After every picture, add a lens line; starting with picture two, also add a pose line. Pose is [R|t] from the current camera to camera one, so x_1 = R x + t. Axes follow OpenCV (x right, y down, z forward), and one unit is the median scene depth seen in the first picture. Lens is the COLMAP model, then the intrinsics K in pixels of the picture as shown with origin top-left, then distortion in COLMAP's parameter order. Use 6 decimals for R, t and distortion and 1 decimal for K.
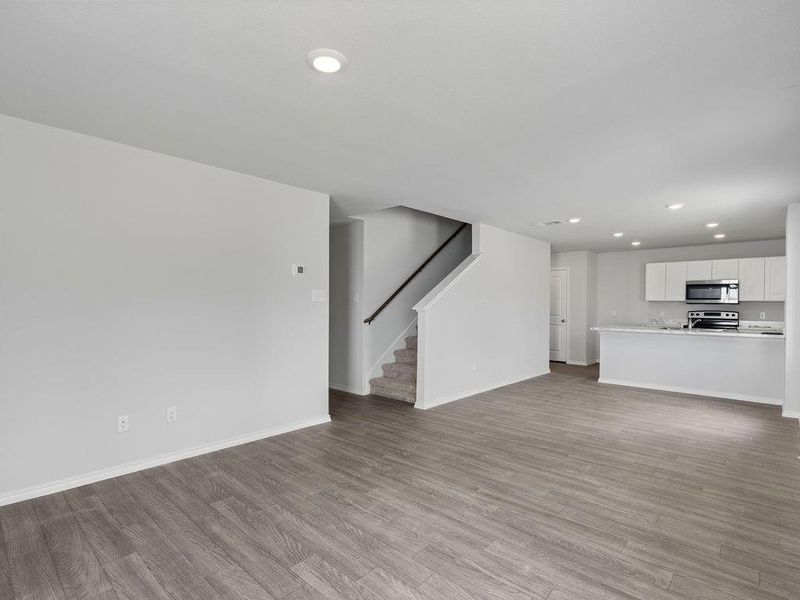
lens RADIAL K [[404.2, 0, 394.2], [0, 404.2, 300.6], [0, 0, 1]] dist [-0.001883, -0.000054]
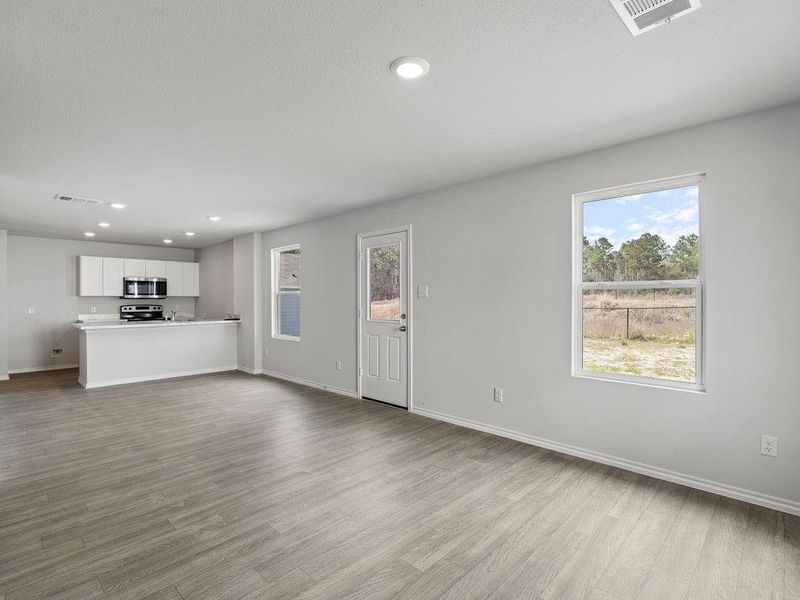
lens RADIAL K [[404.2, 0, 394.2], [0, 404.2, 300.6], [0, 0, 1]] dist [-0.001883, -0.000054]
pose [[0.032017, -0.010616, 0.999431, -0.547705], [-0.004503, 0.999932, 0.010765, -0.003900], [-0.999477, -0.004845, 0.031968, 0.461000]]
